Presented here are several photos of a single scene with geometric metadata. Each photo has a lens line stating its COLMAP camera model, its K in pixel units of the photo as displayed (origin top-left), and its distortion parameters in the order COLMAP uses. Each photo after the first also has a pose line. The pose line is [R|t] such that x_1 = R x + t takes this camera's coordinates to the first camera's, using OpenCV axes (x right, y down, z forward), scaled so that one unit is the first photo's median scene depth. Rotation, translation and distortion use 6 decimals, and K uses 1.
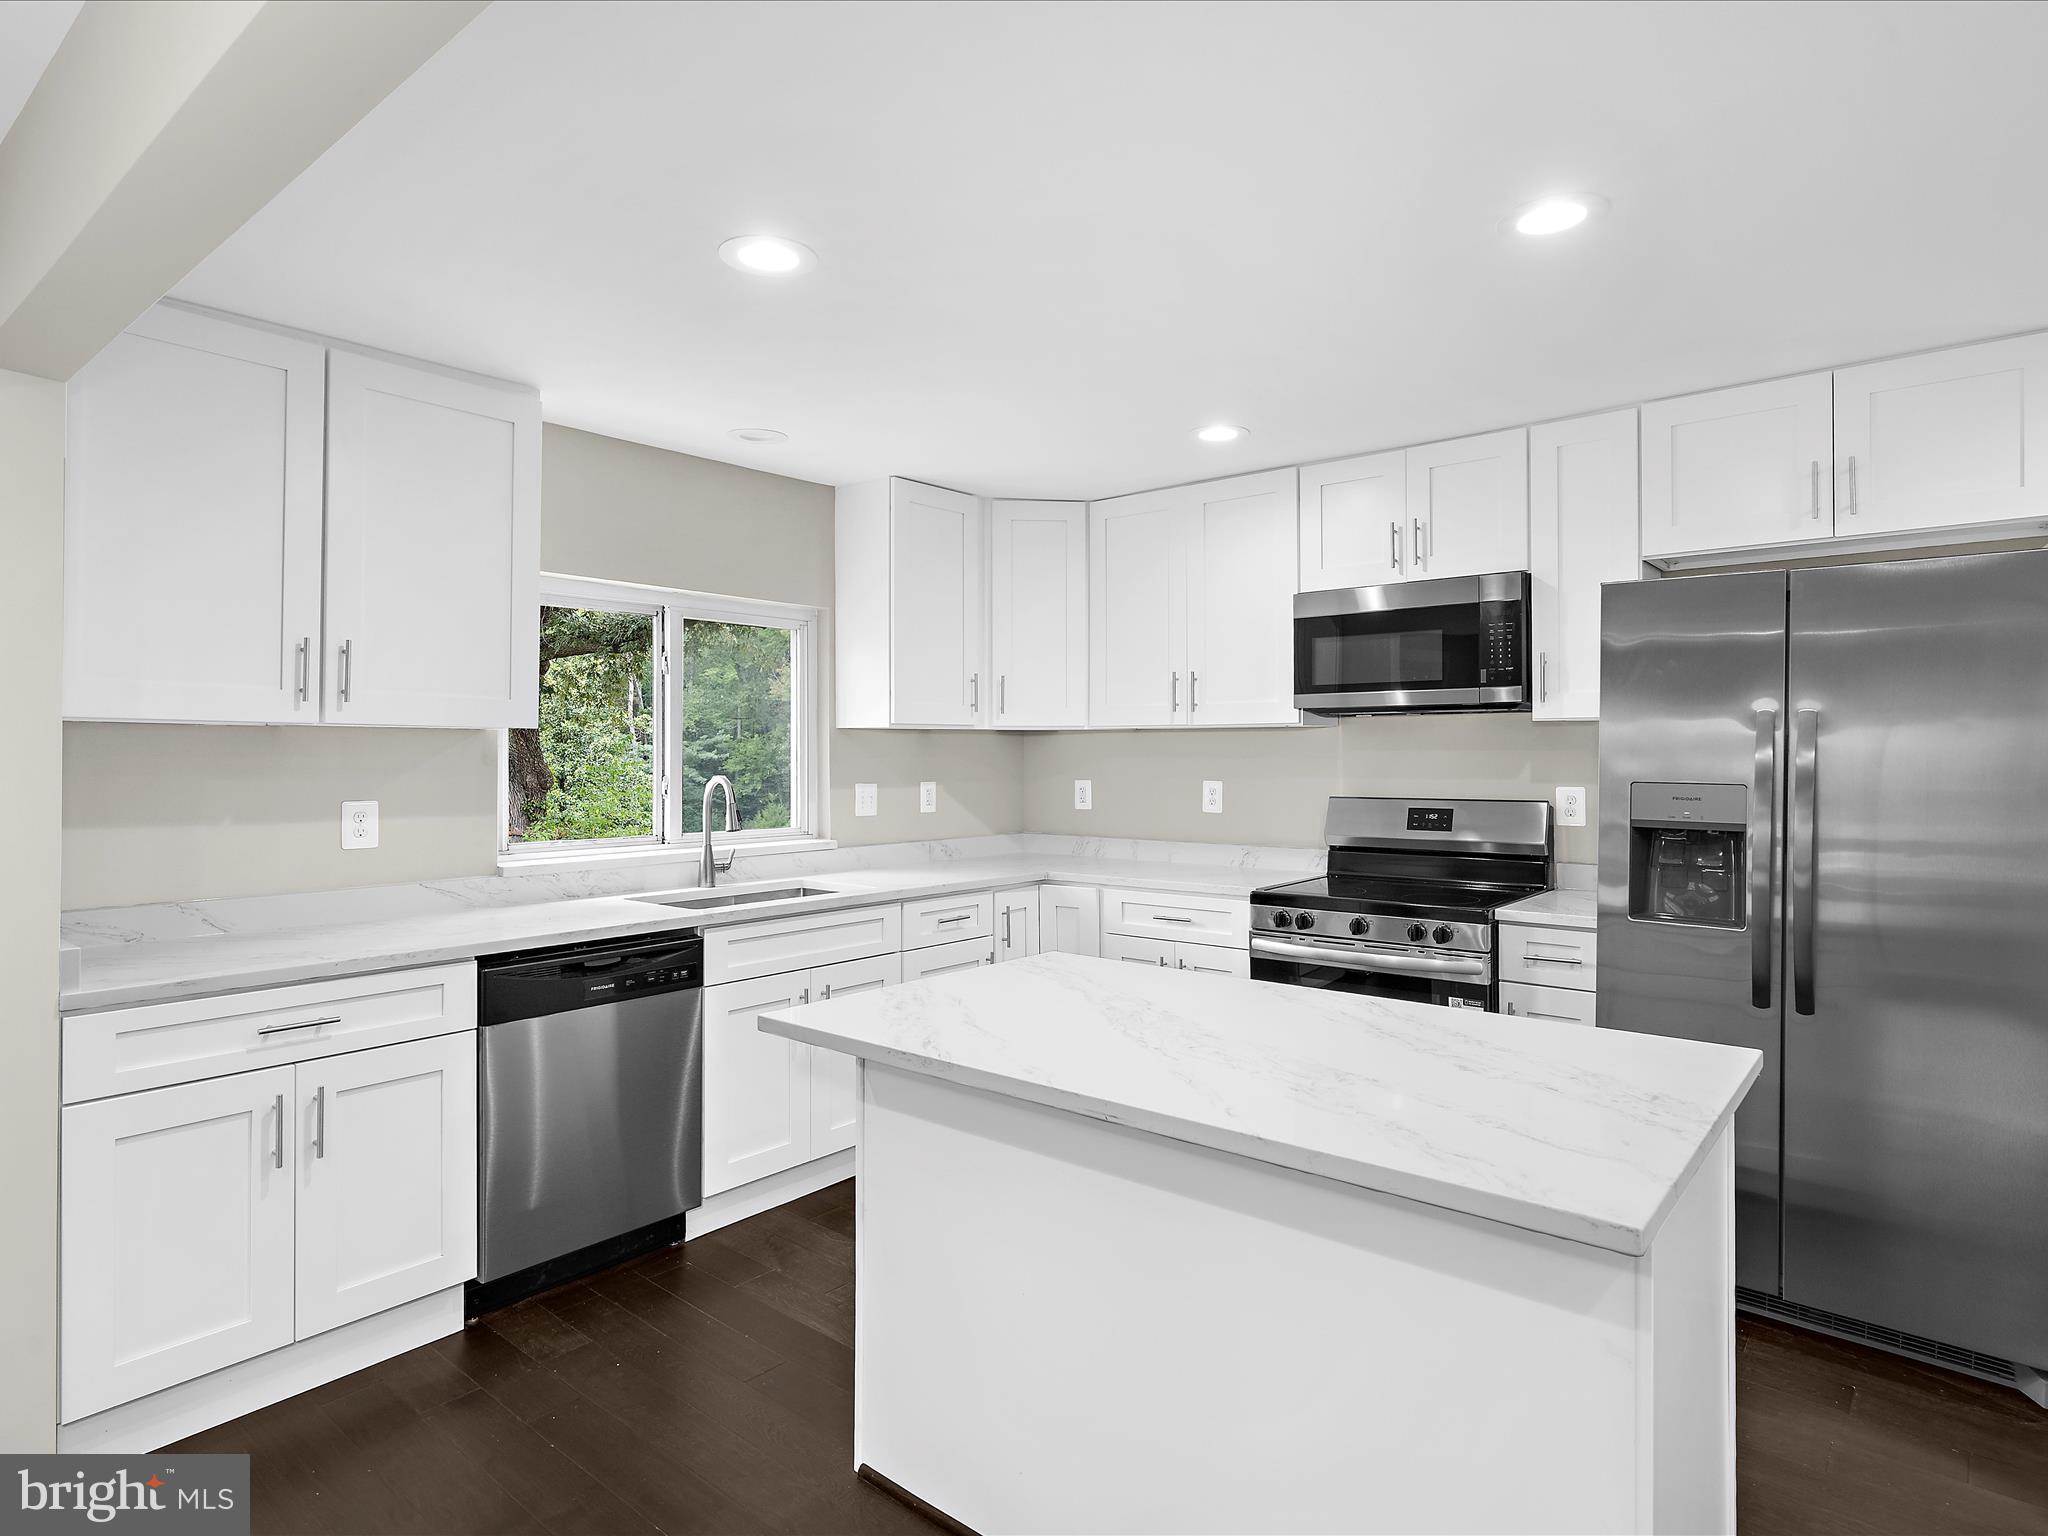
lens RADIAL K [[1123.6, 0, 1026.6], [0, 1123.6, 762.0], [0, 0, 1]] dist [-0.002524, 0.004429]
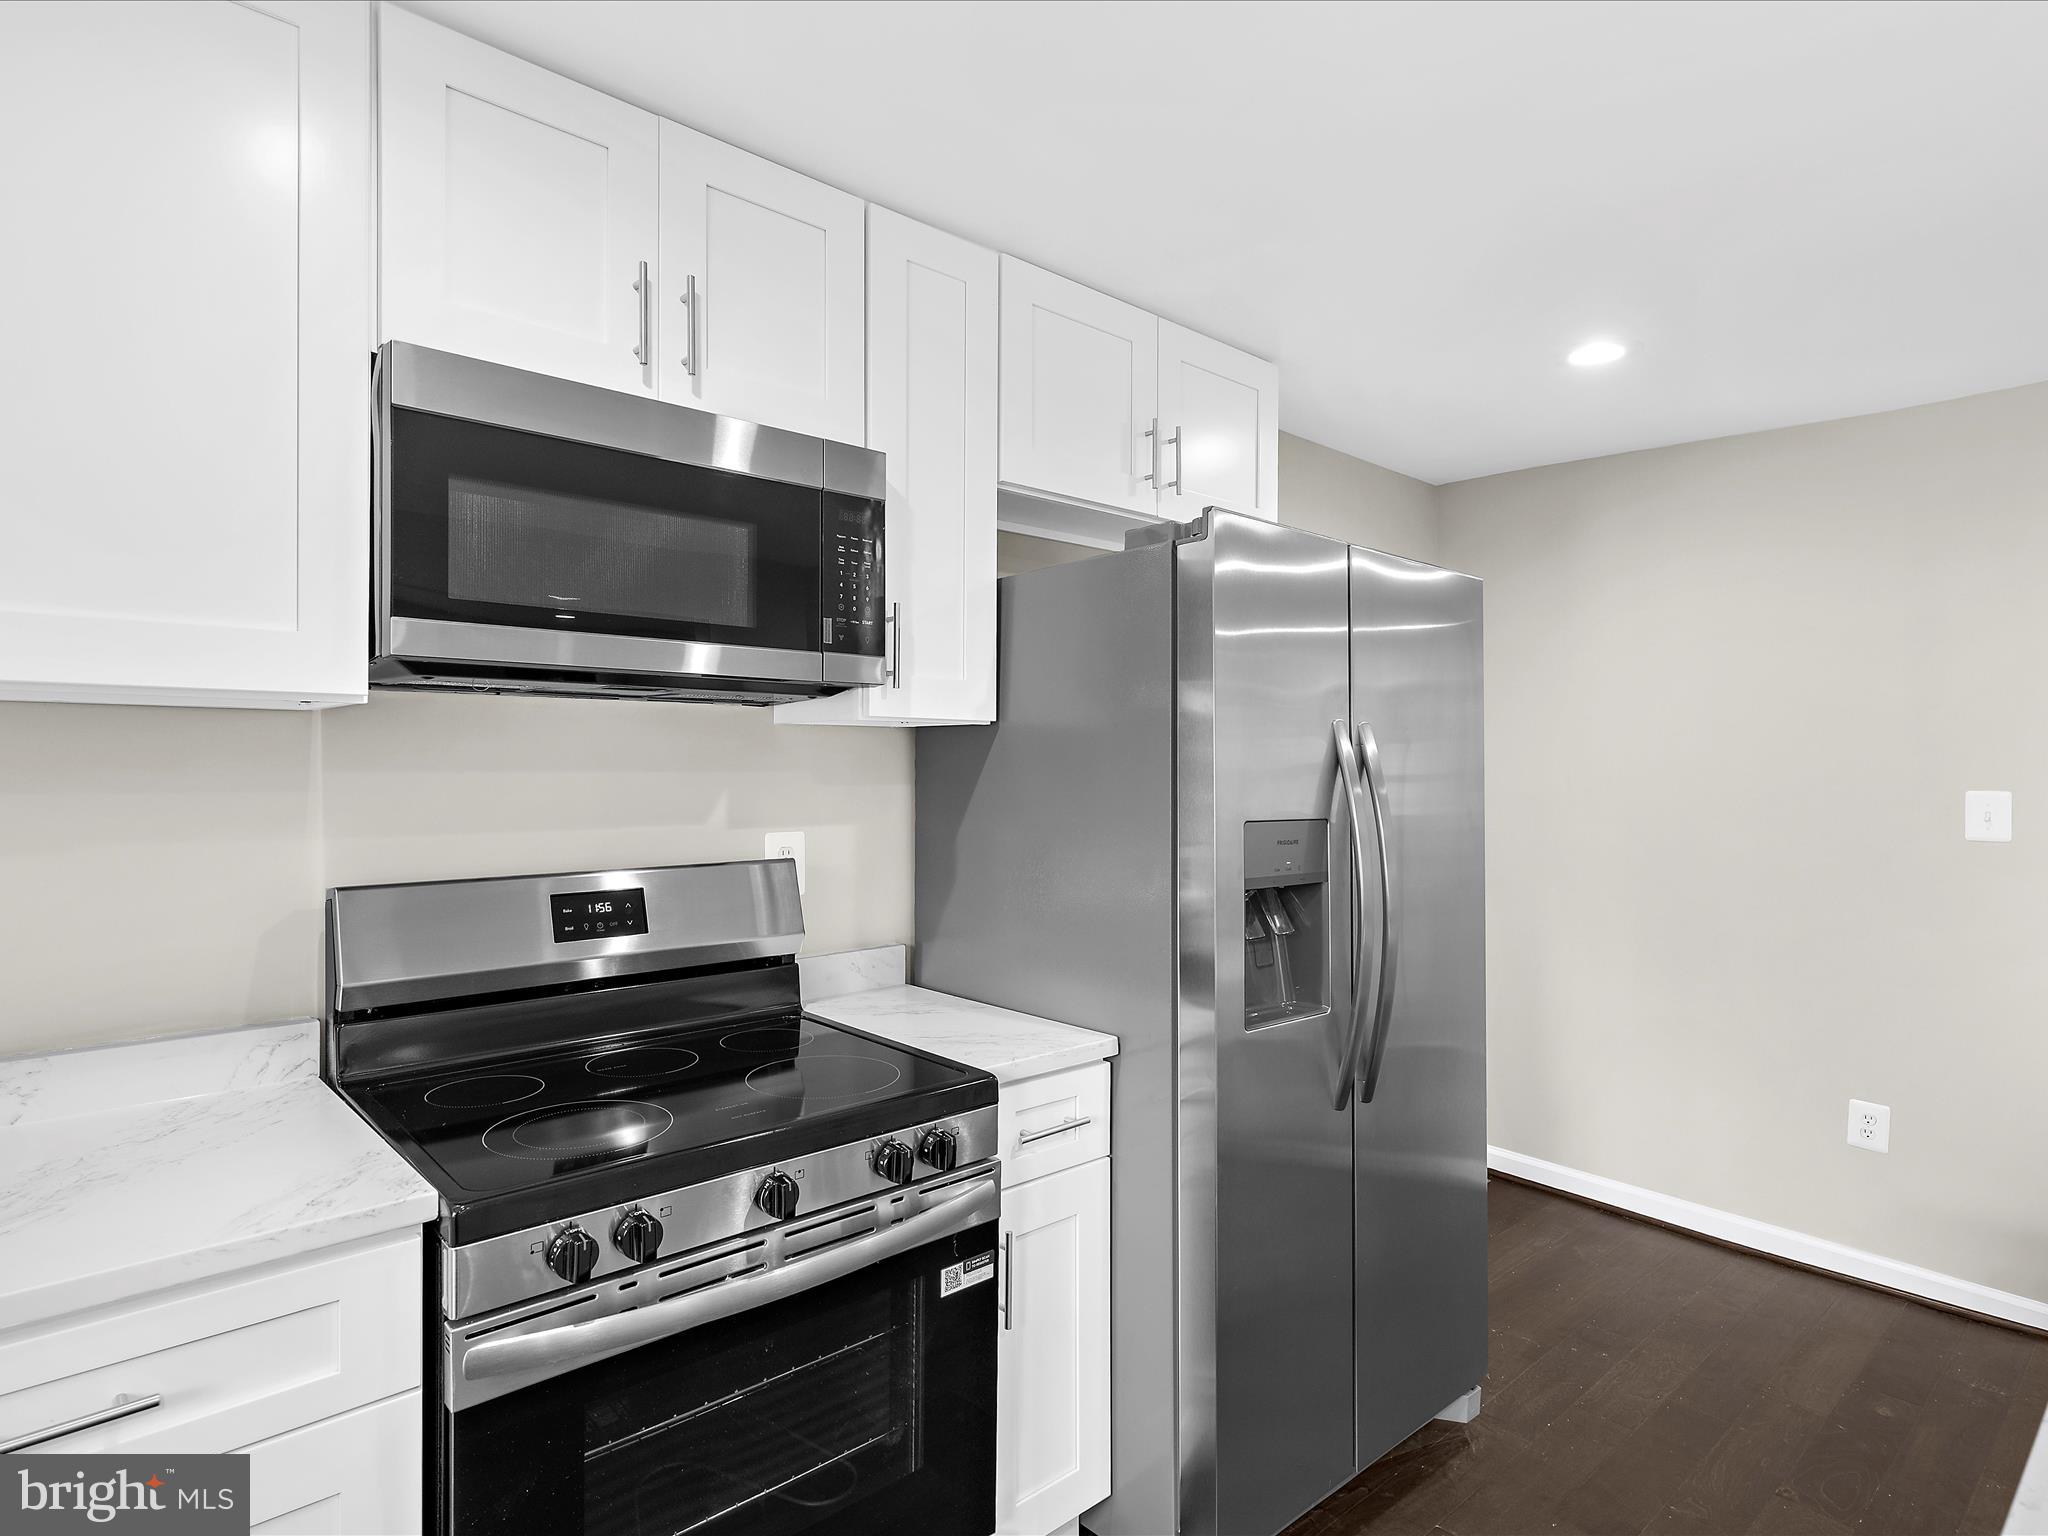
lens RADIAL K [[1123.6, 0, 1026.3], [0, 1123.6, 770.2], [0, 0, 1]] dist [-0.002524, 0.004429]
pose [[0.135423, -0.000440, 0.990788, -0.098864], [0.002818, 0.999996, 0.000059, -0.010781], [-0.990784, 0.002784, 0.135424, 0.813587]]
